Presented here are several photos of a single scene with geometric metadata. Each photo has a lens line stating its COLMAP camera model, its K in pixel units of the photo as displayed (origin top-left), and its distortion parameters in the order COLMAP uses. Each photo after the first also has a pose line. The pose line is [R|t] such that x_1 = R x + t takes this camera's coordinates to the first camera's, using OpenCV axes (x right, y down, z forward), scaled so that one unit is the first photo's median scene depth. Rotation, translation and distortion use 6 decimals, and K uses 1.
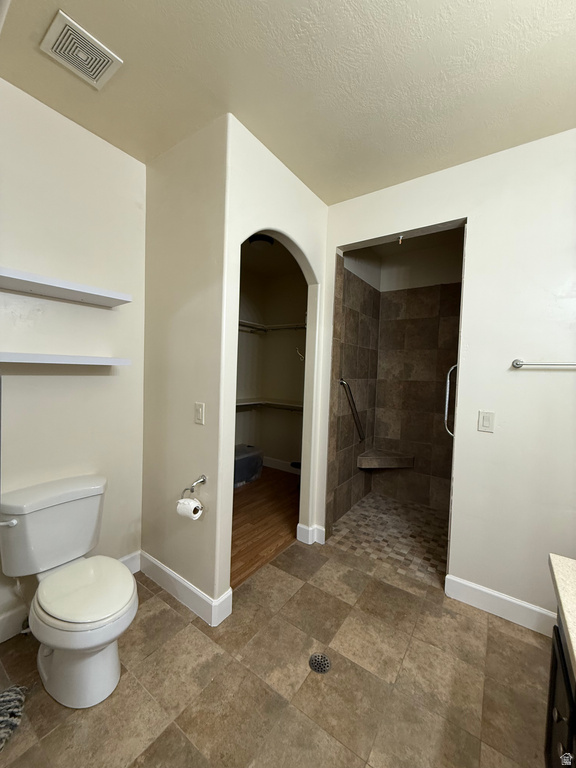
lens RADIAL K [[307.2, 0, 288.5], [0, 307.2, 383.3], [0, 0, 1]] dist [0.001706, 0.000094]
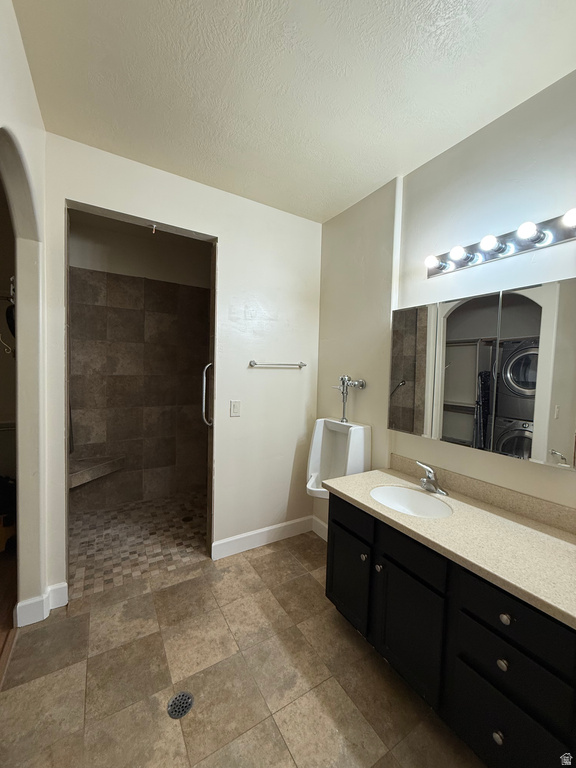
lens RADIAL K [[307.2, 0, 288.1], [0, 307.2, 383.1], [0, 0, 1]] dist [0.001706, 0.000094]
pose [[0.399450, -0.065527, 0.914410, -0.359209], [0.024035, 0.997848, 0.061006, -0.044254], [-0.916440, -0.002392, 0.400166, 0.246576]]
